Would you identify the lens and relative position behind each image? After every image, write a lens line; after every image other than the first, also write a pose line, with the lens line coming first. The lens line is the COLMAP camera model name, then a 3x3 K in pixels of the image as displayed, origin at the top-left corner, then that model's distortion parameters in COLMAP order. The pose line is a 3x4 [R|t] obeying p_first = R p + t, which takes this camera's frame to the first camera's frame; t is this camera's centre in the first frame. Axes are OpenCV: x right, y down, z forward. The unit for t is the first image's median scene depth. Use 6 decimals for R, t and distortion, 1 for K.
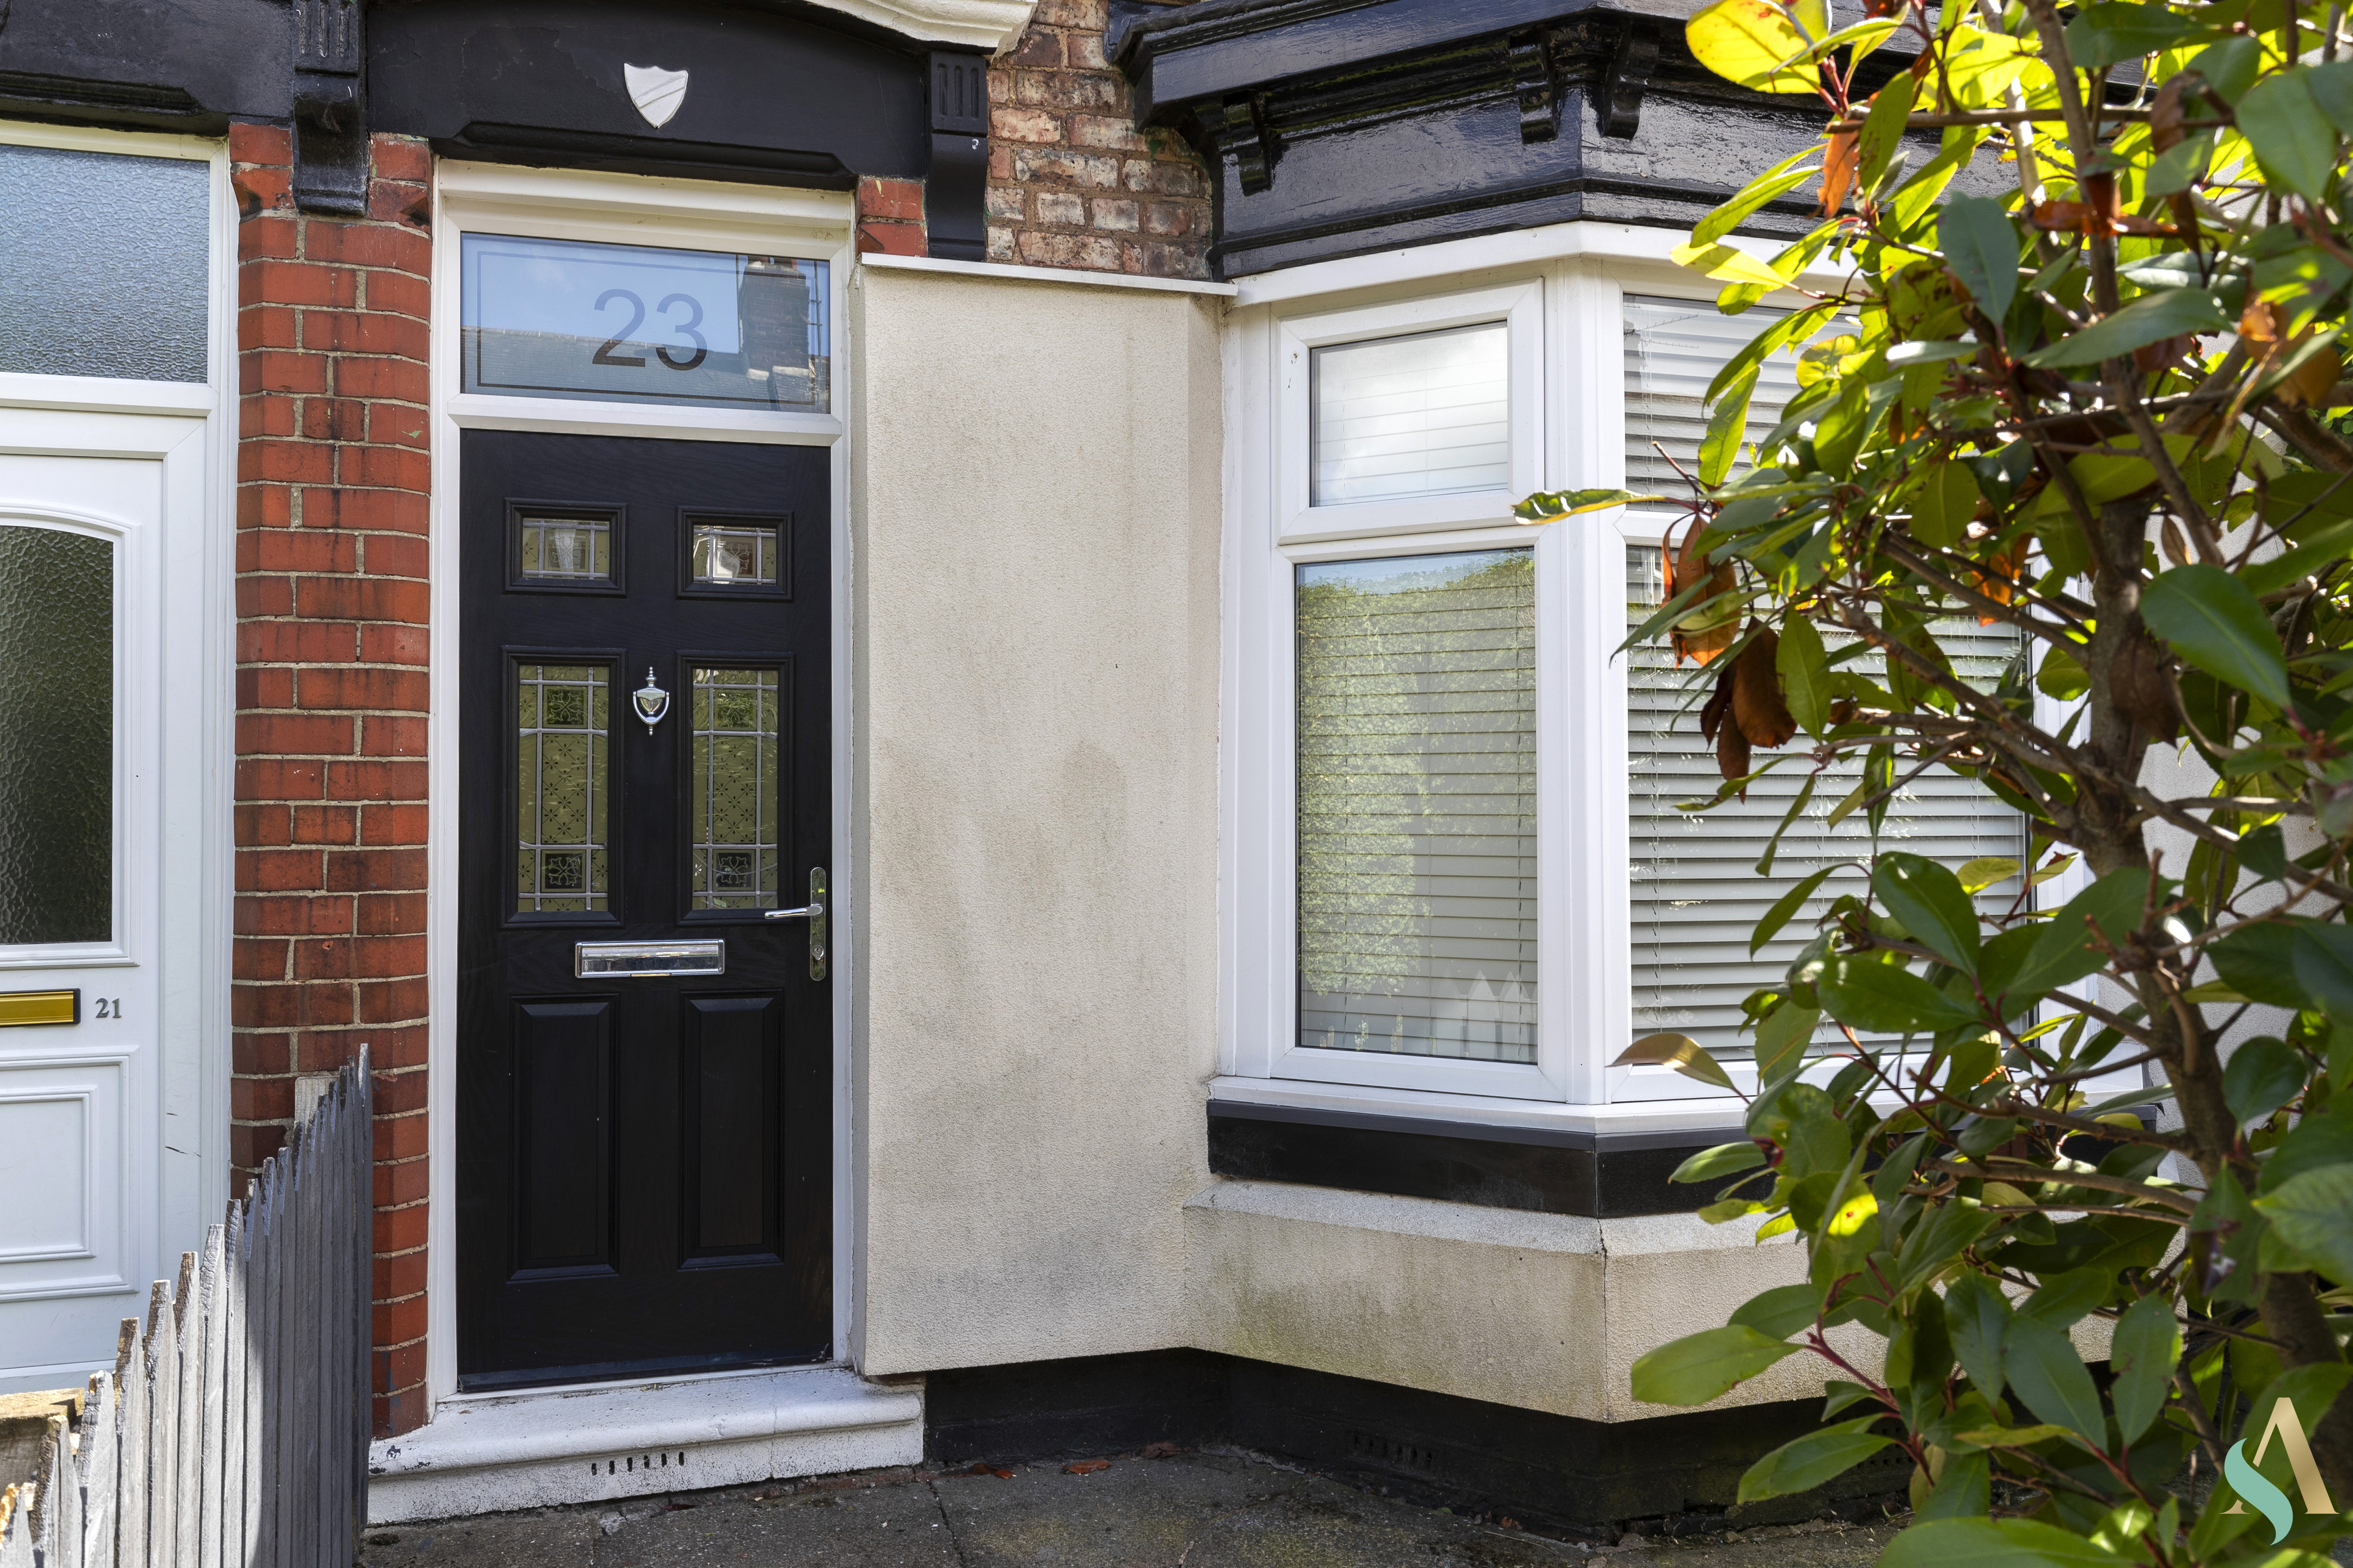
lens RADIAL K [[1716.8, 0, 1176.5], [0, 1716.8, 784.0], [0, 0, 1]] dist [-0.005097, -0.002607]
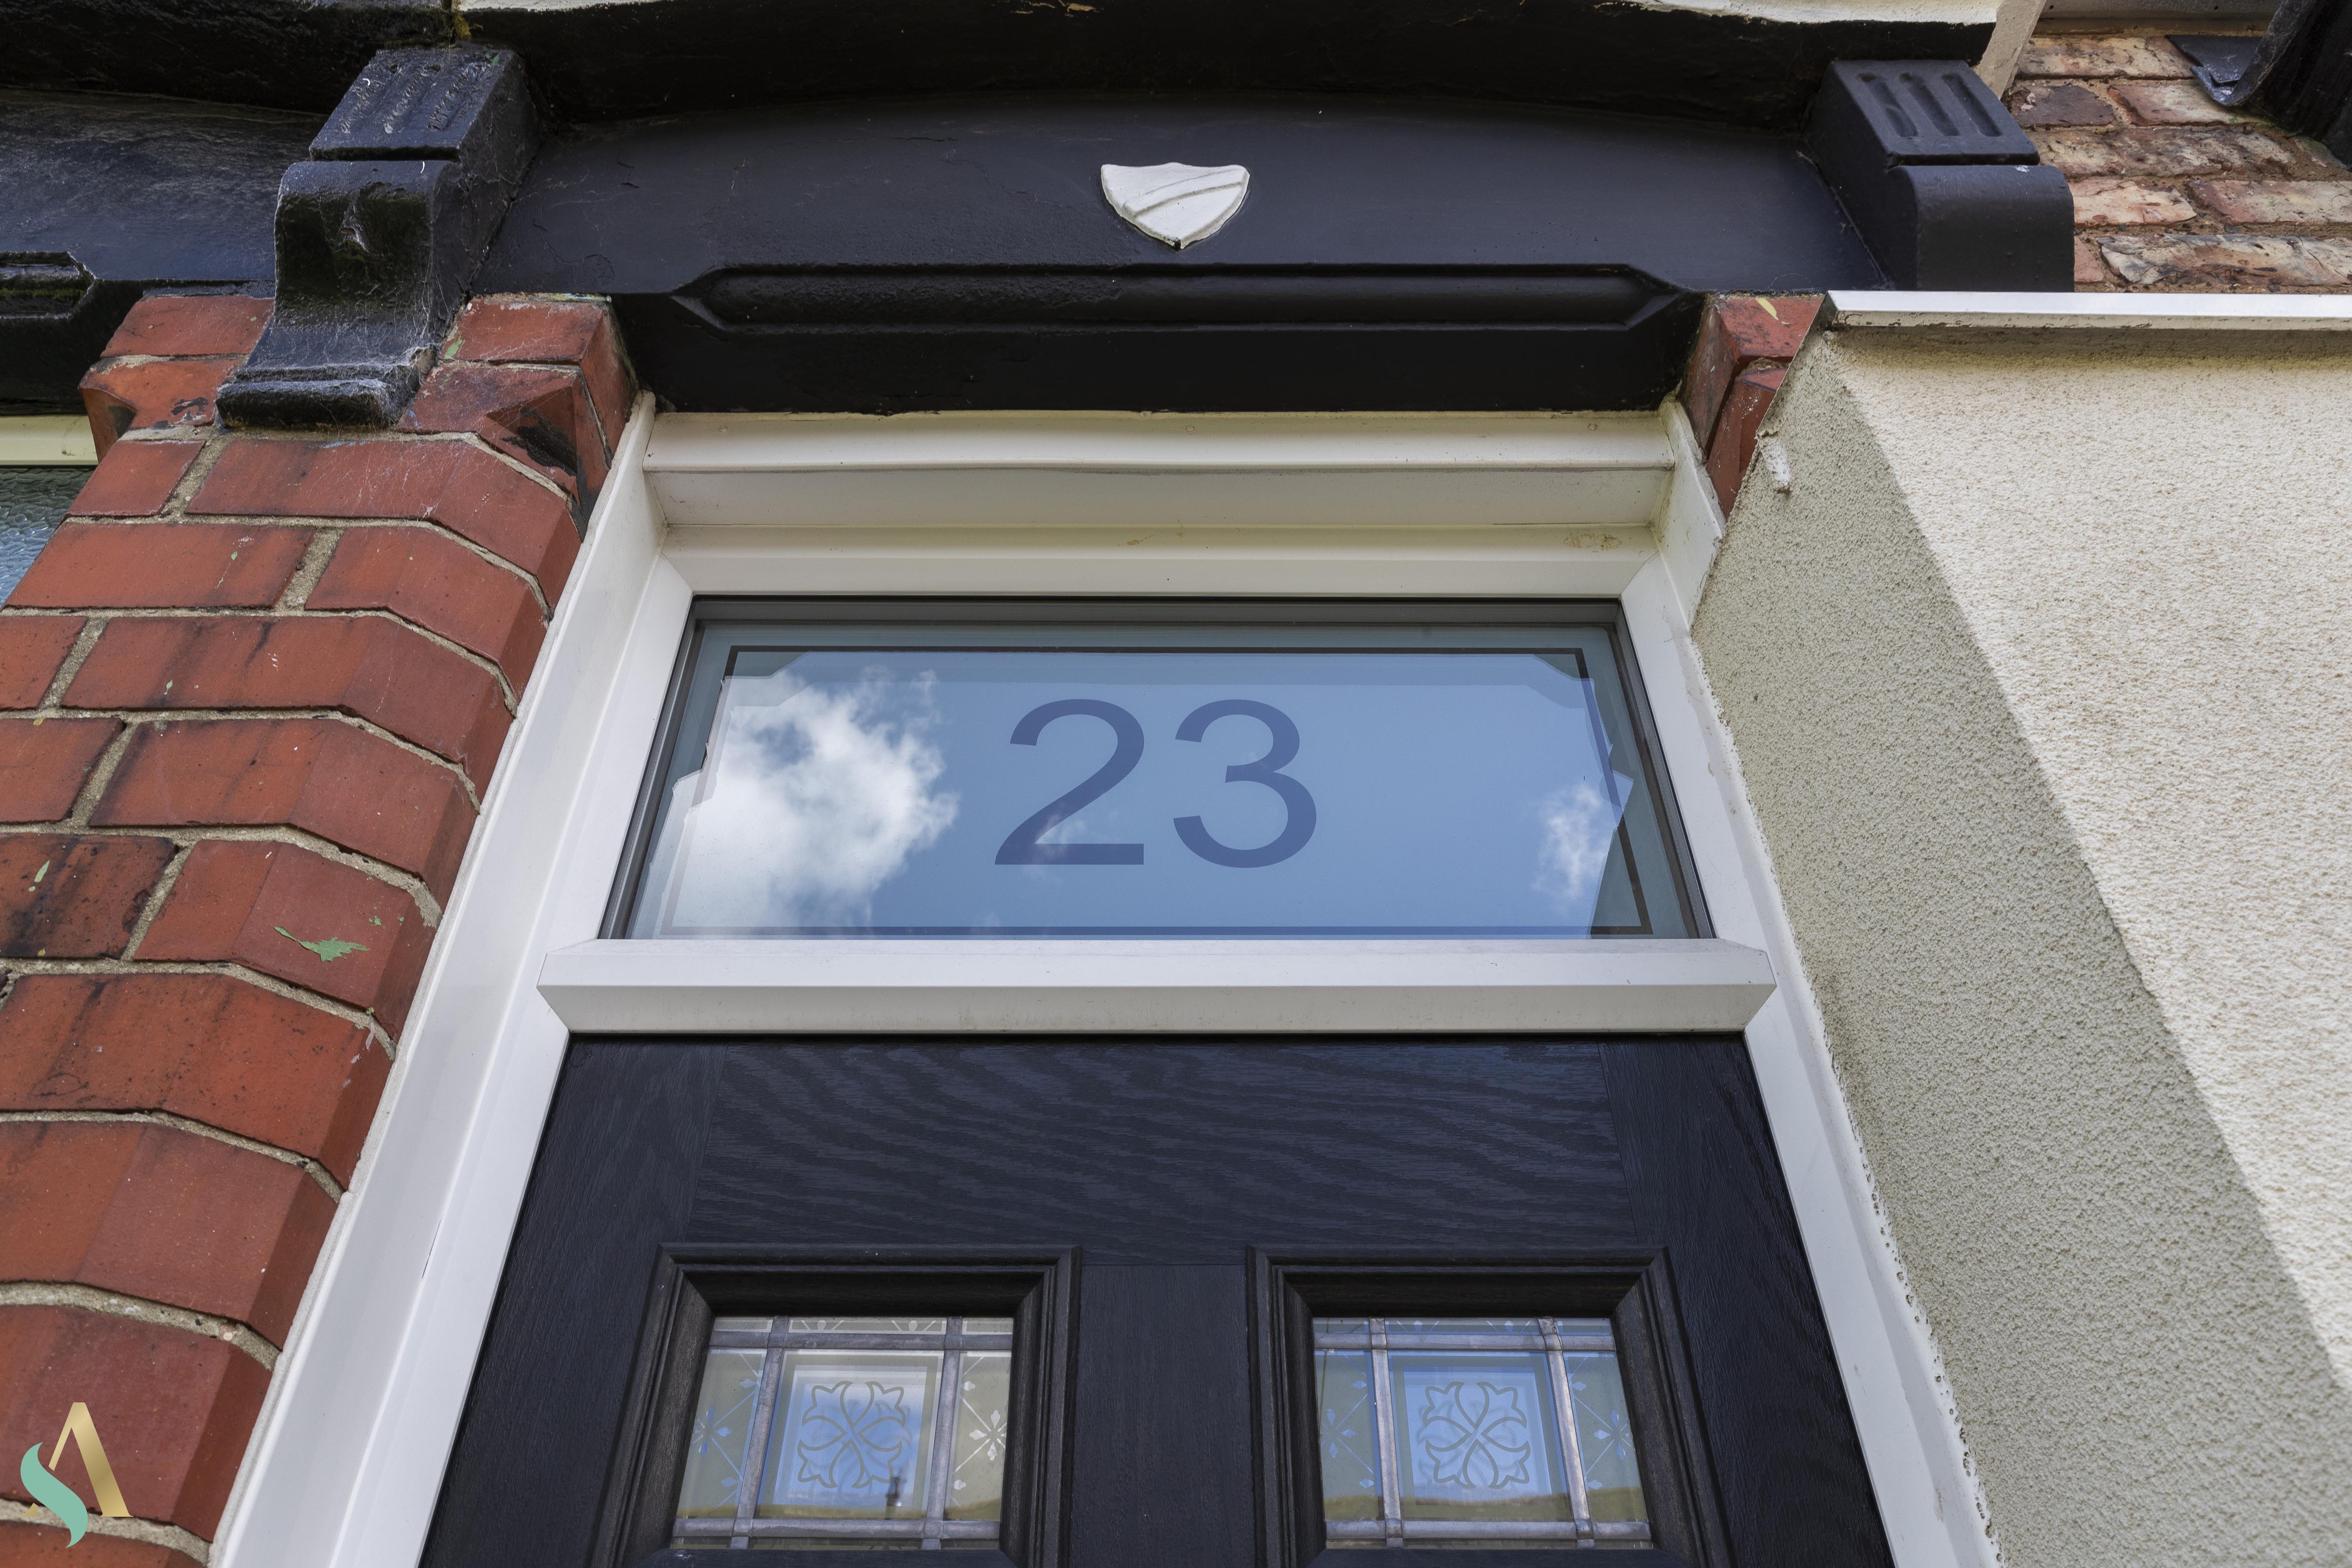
lens RADIAL K [[1583.1, 0, 1176.0], [0, 1583.1, 784.0], [0, 0, 1]] dist [0.002316, 0.000718]
pose [[0.964569, -0.170125, -0.201653, -0.247759], [0.008672, 0.784361, -0.620244, -0.065251], [0.263688, 0.596520, 0.758046, 0.786350]]
